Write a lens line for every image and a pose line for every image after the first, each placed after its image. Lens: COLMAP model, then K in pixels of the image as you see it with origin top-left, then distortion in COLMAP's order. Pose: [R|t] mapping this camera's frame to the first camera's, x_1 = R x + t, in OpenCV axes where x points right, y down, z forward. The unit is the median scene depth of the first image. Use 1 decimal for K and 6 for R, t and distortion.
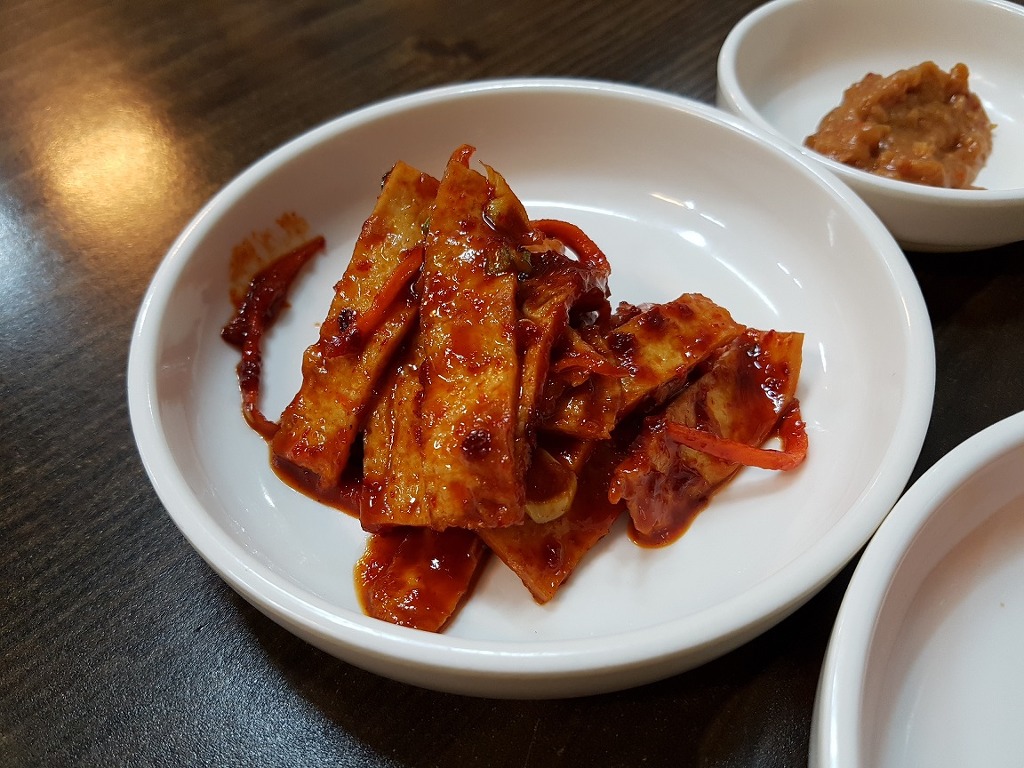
lens RADIAL K [[868.1, 0, 513.6], [0, 868.1, 408.9], [0, 0, 1]] dist [-0.031945, -0.001739]
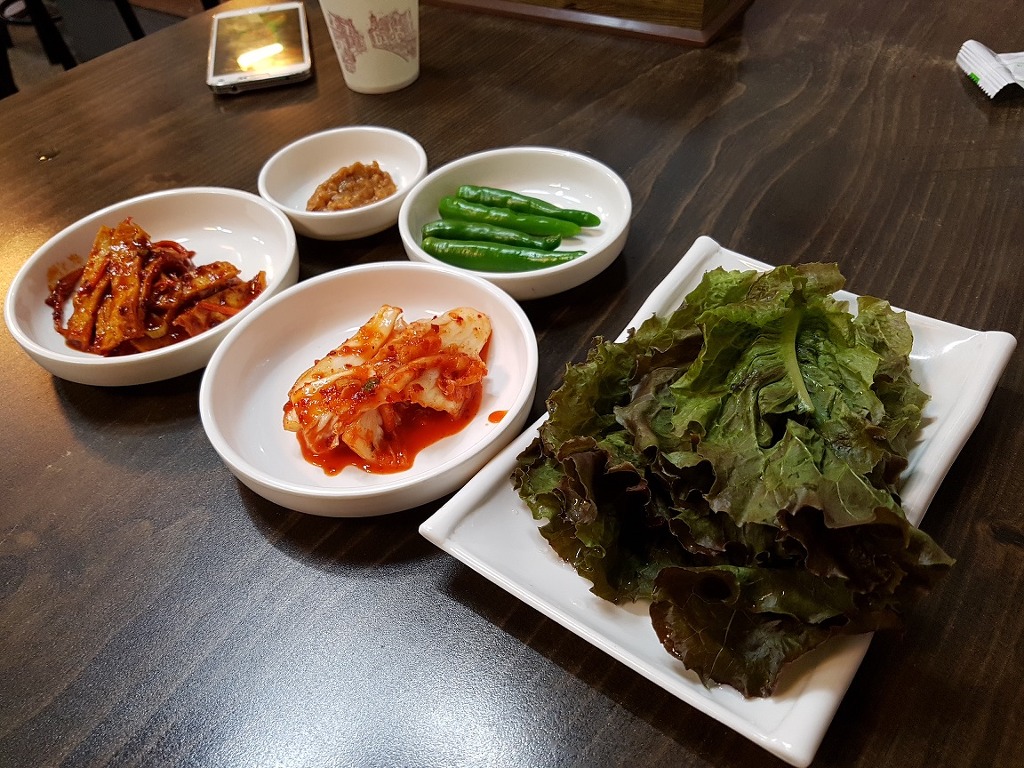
lens RADIAL K [[833.1, 0, 512.0], [0, 833.1, 384.0], [0, 0, 1]] dist [-0.030548, 0.004785]
pose [[0.987130, -0.127293, 0.096808, 0.816690], [0.137661, 0.984435, -0.109262, 0.661623], [-0.081393, 0.121182, 0.989288, -1.604047]]
